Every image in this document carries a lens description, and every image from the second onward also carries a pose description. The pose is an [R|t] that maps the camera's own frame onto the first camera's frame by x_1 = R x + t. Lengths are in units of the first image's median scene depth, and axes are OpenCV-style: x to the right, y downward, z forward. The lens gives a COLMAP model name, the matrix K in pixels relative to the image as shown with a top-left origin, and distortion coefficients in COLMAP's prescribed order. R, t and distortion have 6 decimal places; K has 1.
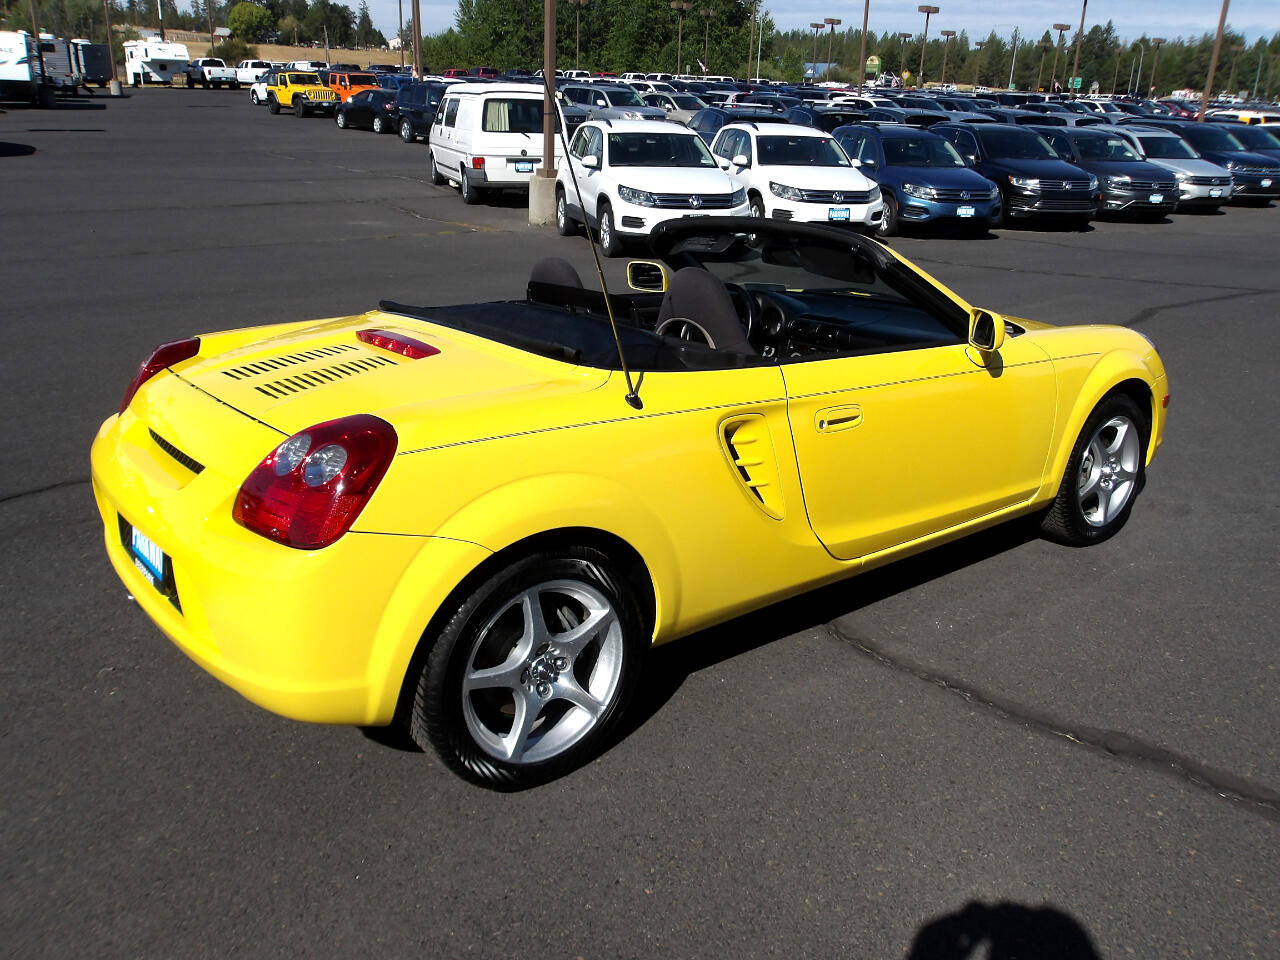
lens RADIAL K [[1053.9, 0, 639.5], [0, 1053.9, 476.8], [0, 0, 1]] dist [0.011761, -0.019653]
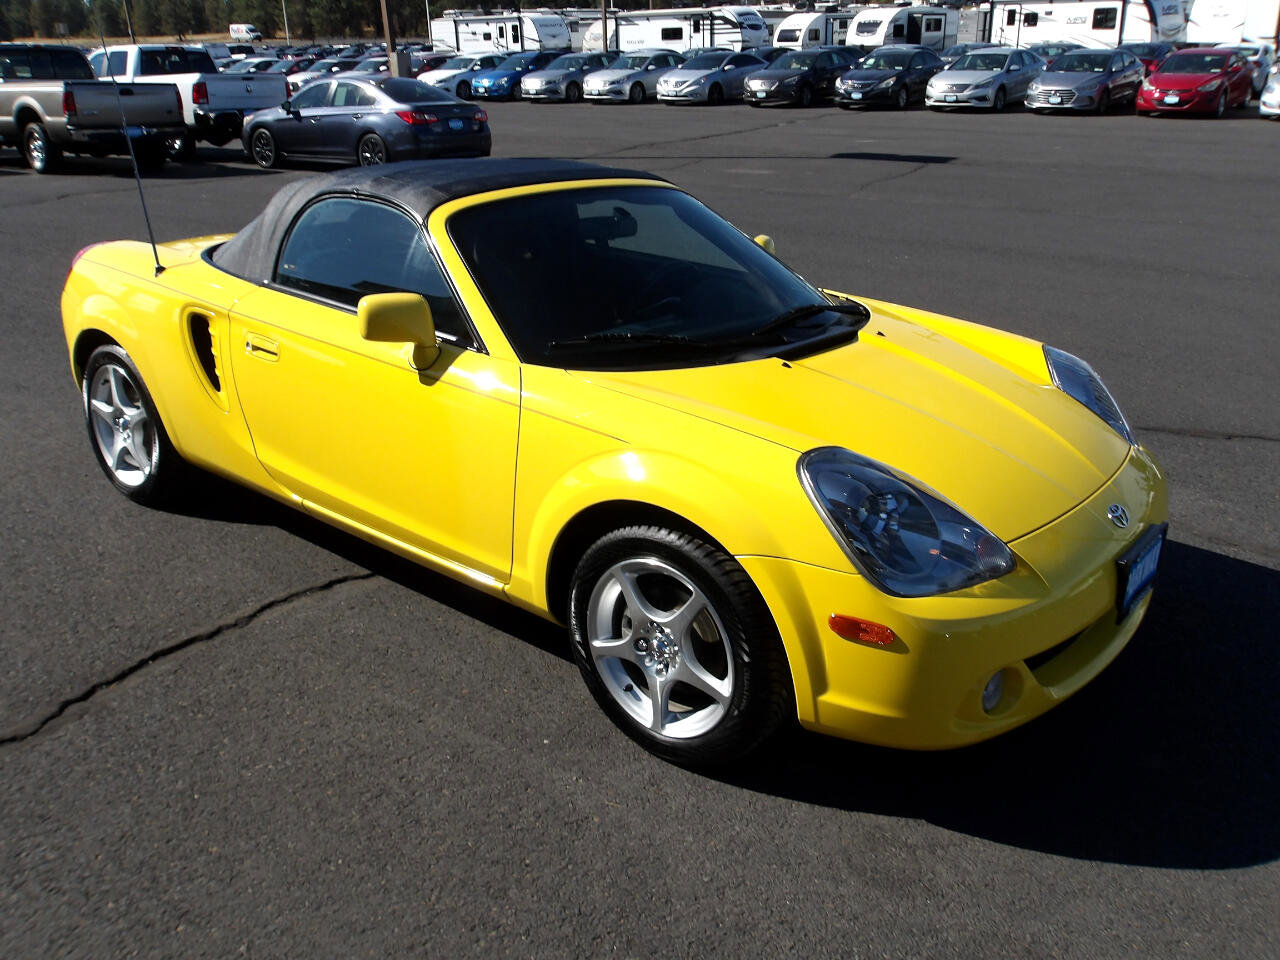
lens RADIAL K [[1053.9, 0, 648.5], [0, 1053.9, 473.7], [0, 0, 1]] dist [0.011761, -0.019653]
pose [[0.214524, 0.336577, -0.916895, 0.216144], [-0.315650, 0.912267, 0.261026, -0.056796], [0.924307, 0.233422, 0.301944, 0.177478]]
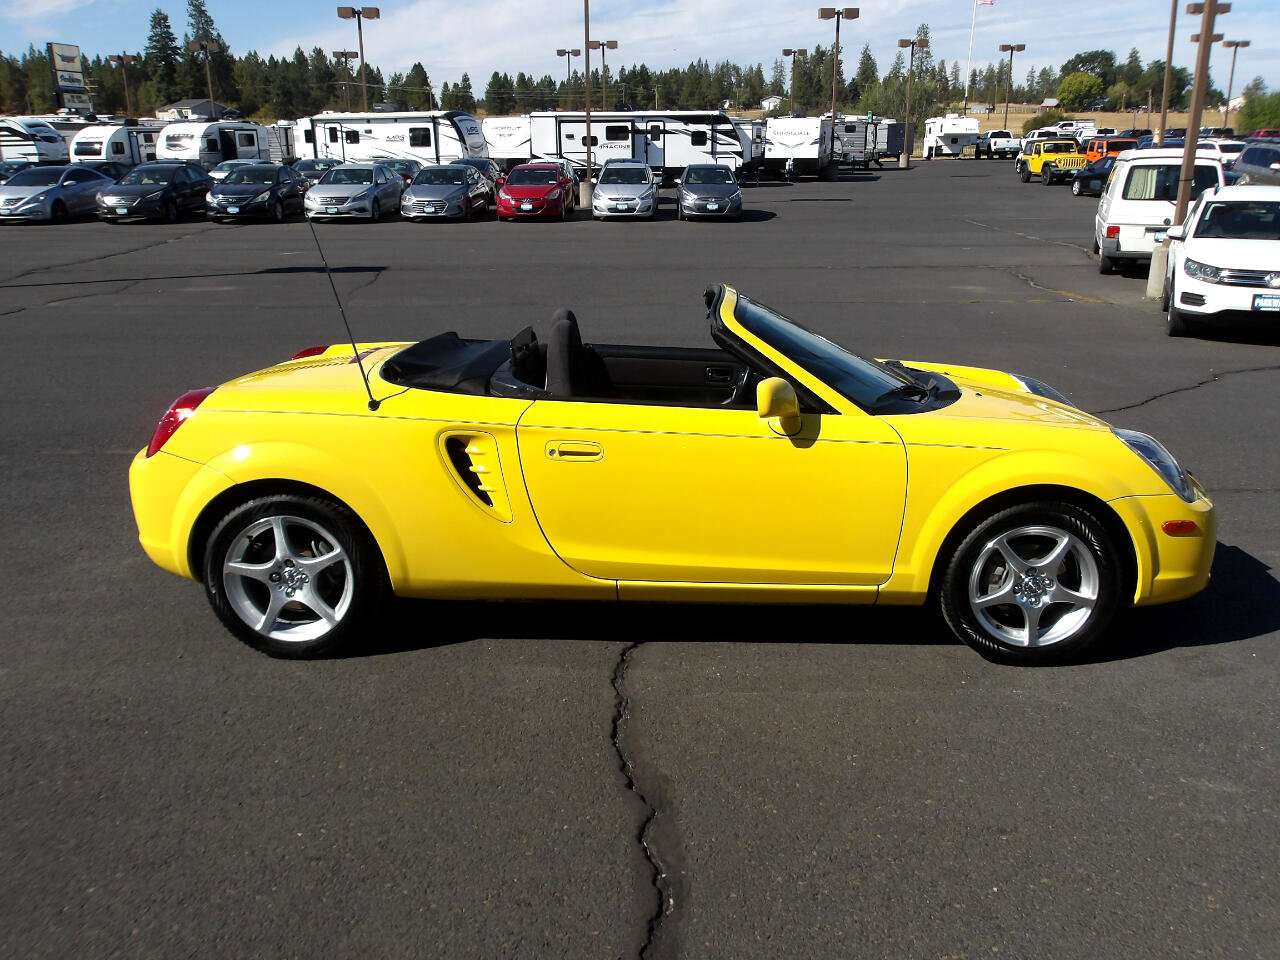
lens RADIAL K [[1053.9, 0, 647.6], [0, 1053.9, 481.6], [0, 0, 1]] dist [0.011761, -0.019653]
pose [[0.758527, 0.161770, -0.631243, 0.166714], [-0.195357, 0.980592, 0.016549, -0.009618], [0.621670, 0.110765, 0.775408, 0.023362]]
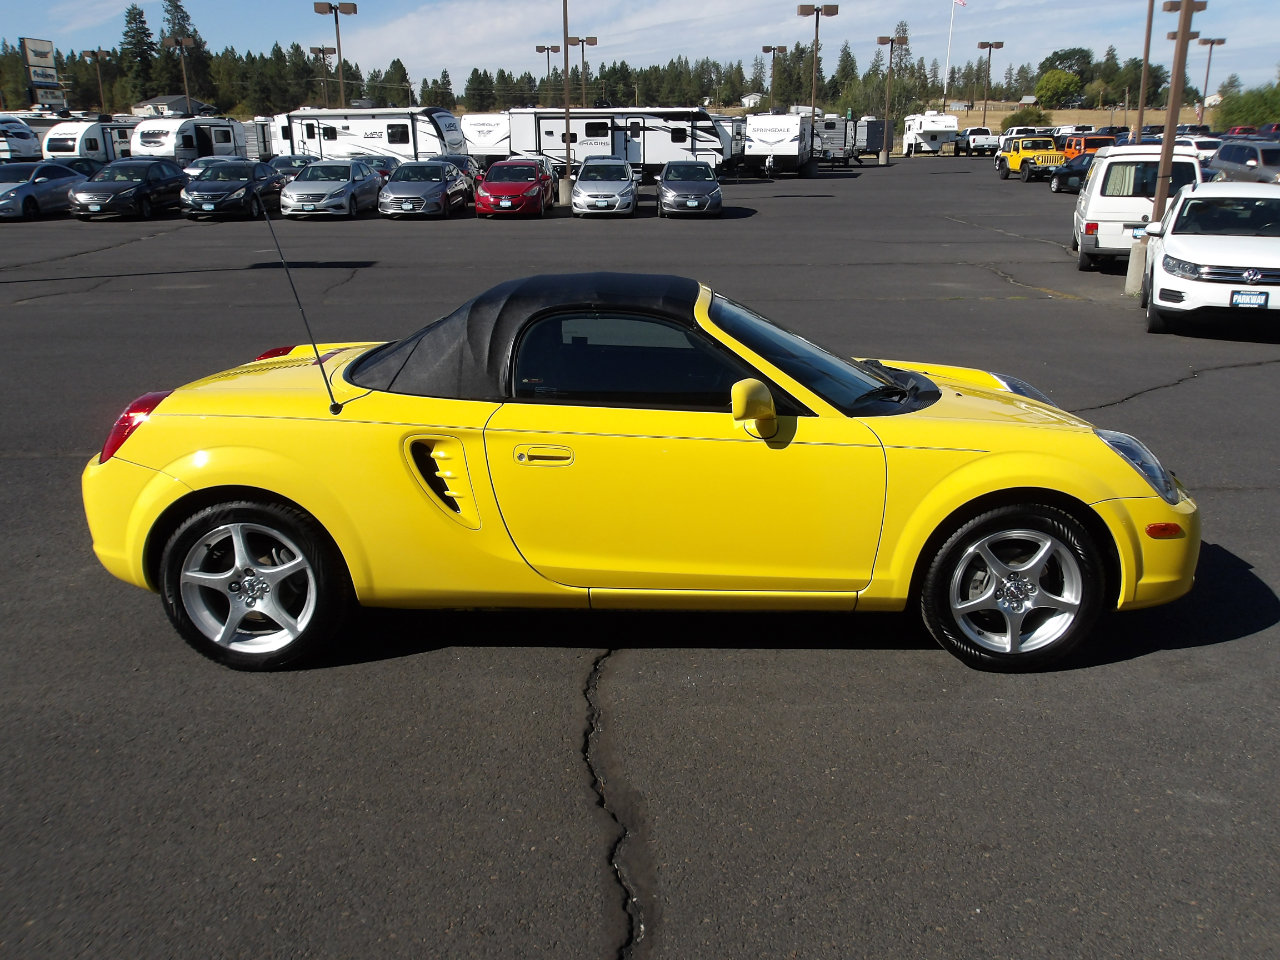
lens RADIAL K [[1053.9, 0, 647.3], [0, 1053.9, 480.2], [0, 0, 1]] dist [0.011761, -0.019653]
pose [[0.769682, 0.159119, -0.618281, 0.164160], [-0.191097, 0.981461, 0.014694, -0.011228], [0.609157, 0.106842, 0.785820, 0.028909]]
